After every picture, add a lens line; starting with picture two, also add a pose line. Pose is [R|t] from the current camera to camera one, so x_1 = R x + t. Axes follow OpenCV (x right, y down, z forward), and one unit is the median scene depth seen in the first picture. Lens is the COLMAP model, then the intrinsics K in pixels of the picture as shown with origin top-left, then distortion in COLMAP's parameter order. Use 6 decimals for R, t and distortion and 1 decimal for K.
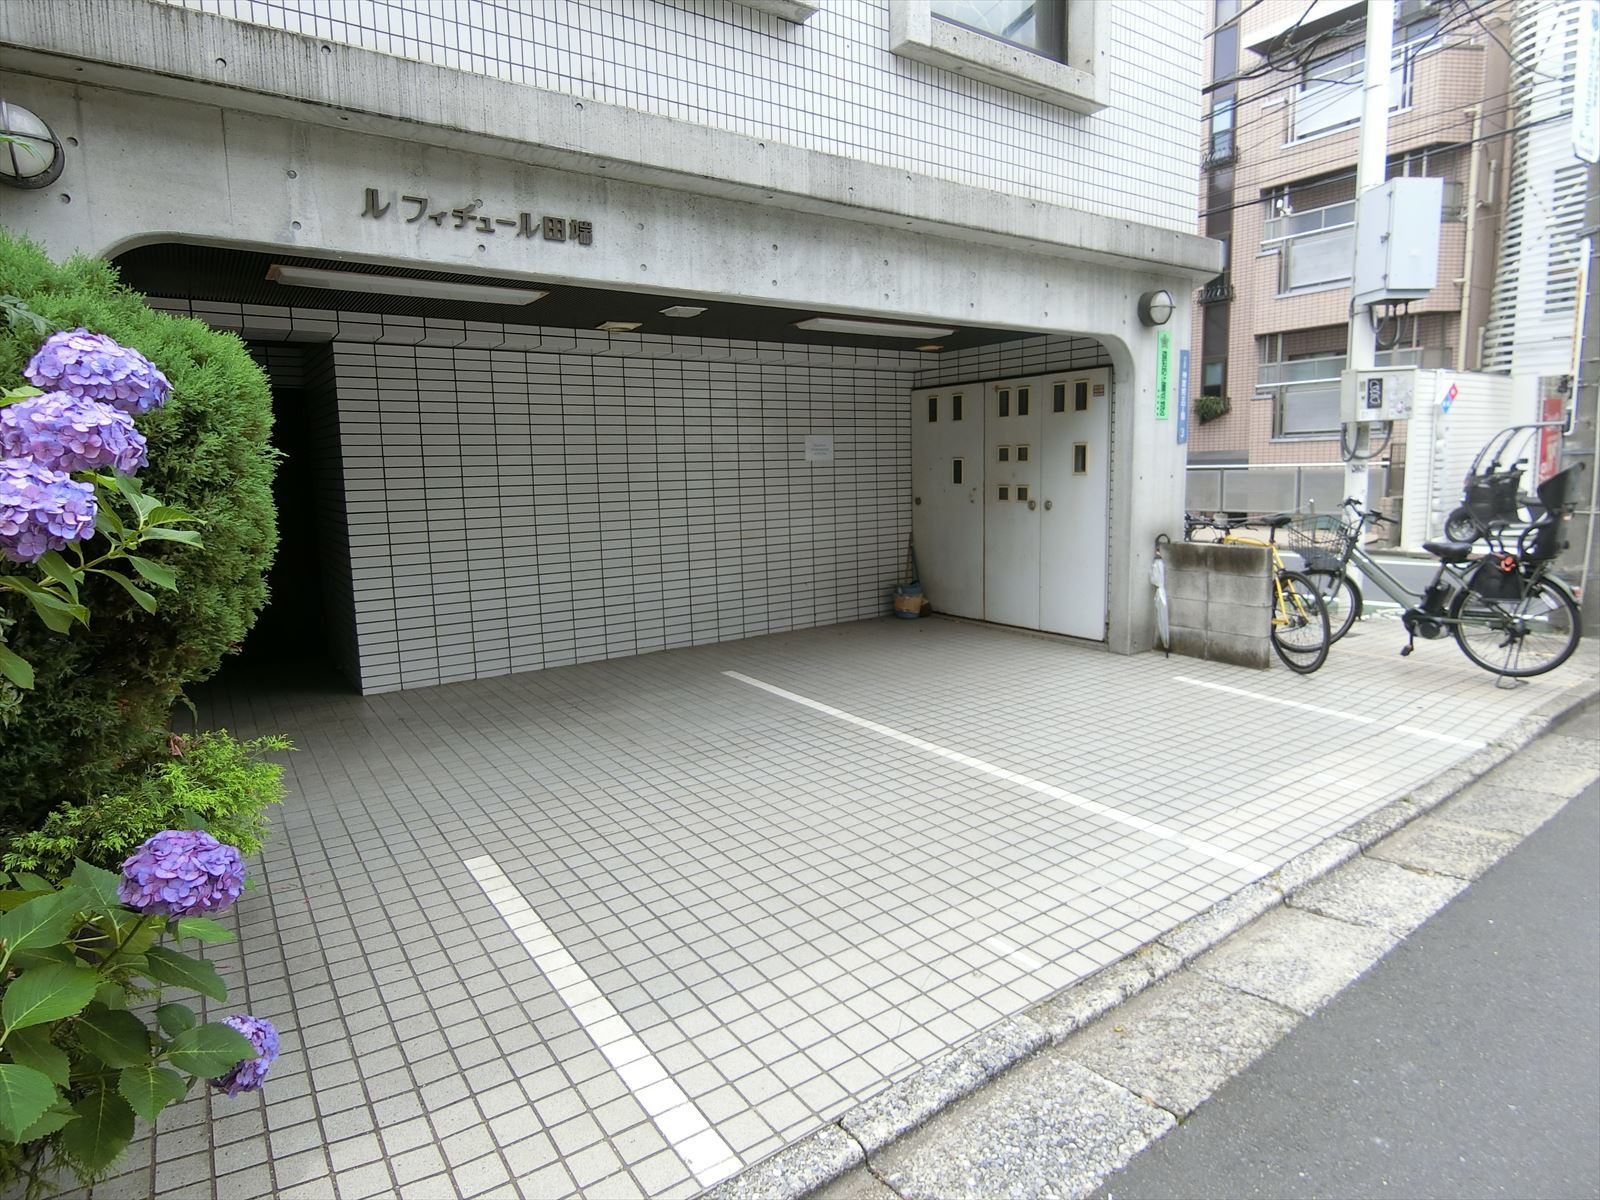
lens RADIAL K [[873.5, 0, 769.3], [0, 873.5, 597.5], [0, 0, 1]] dist [-0.015886, -0.001298]
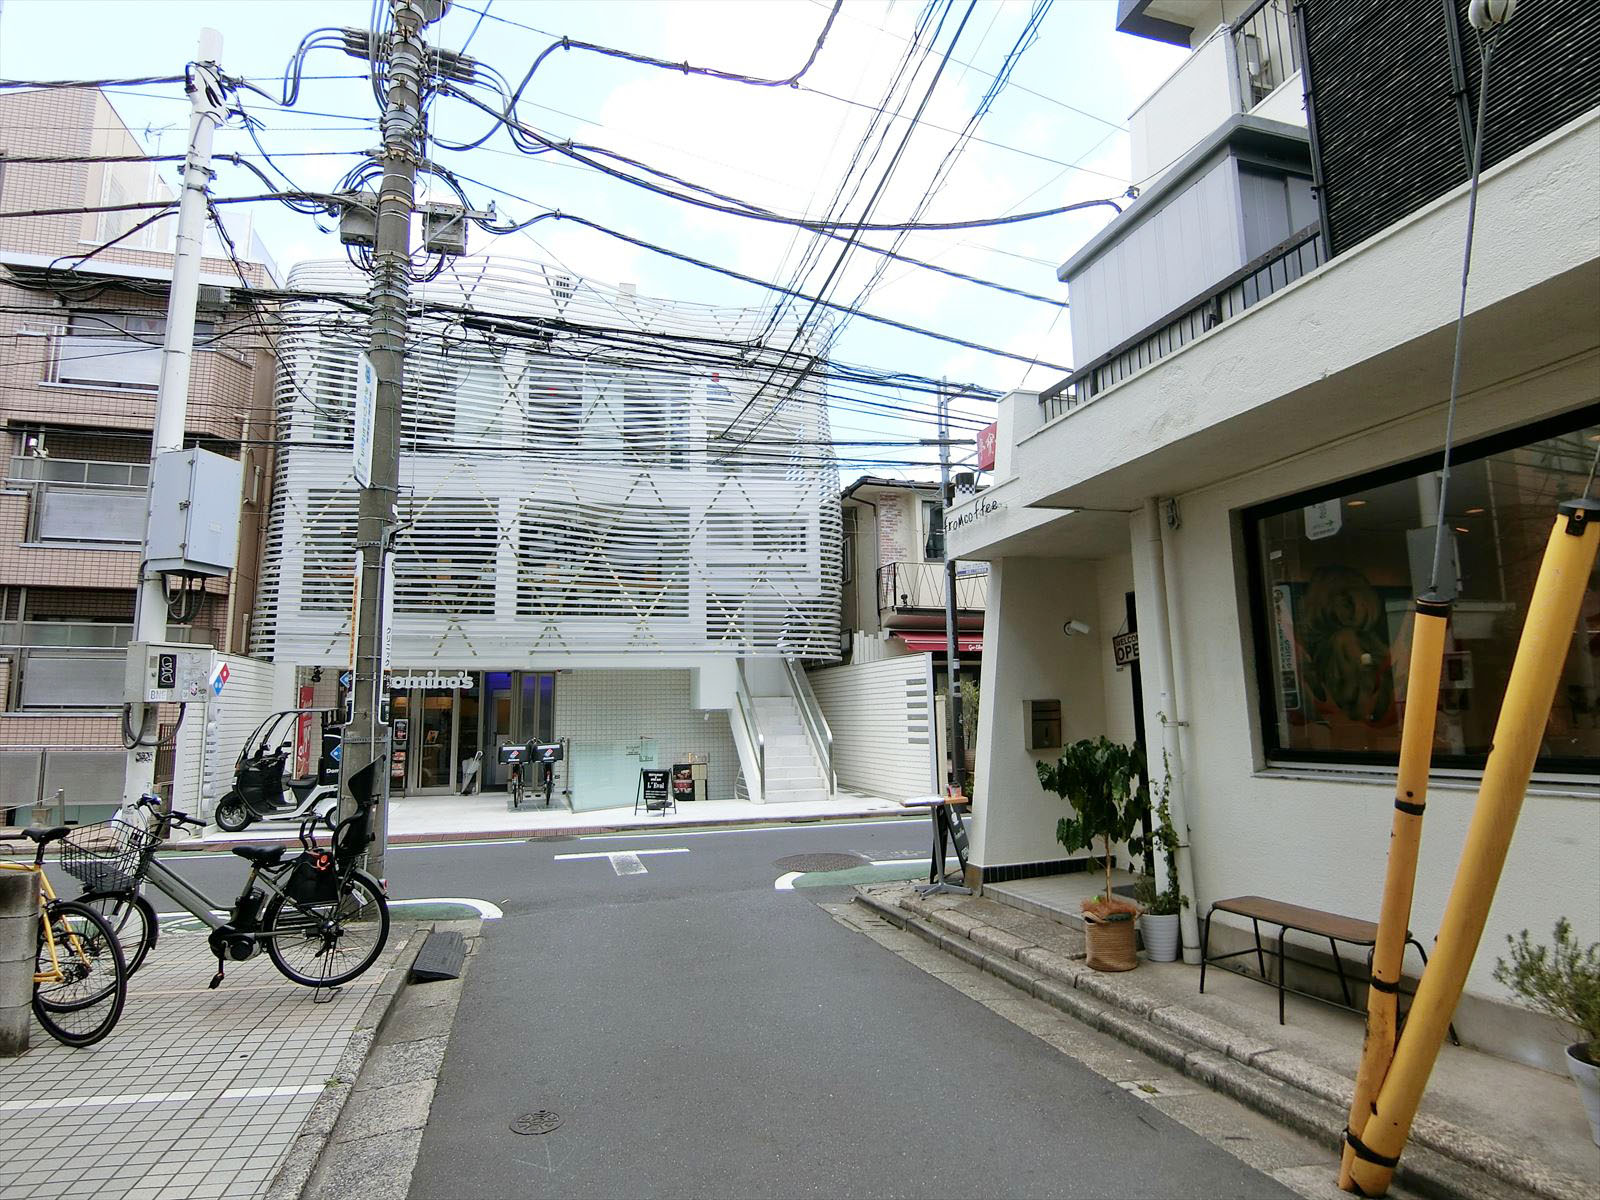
lens RADIAL K [[873.5, 0, 769.3], [0, 873.5, 597.5], [0, 0, 1]] dist [-0.015886, -0.001298]
pose [[0.304234, 0.160669, 0.938950, 0.054056], [0.134542, 0.968546, -0.209327, -0.046993], [-0.943048, 0.190013, 0.273048, 0.188606]]
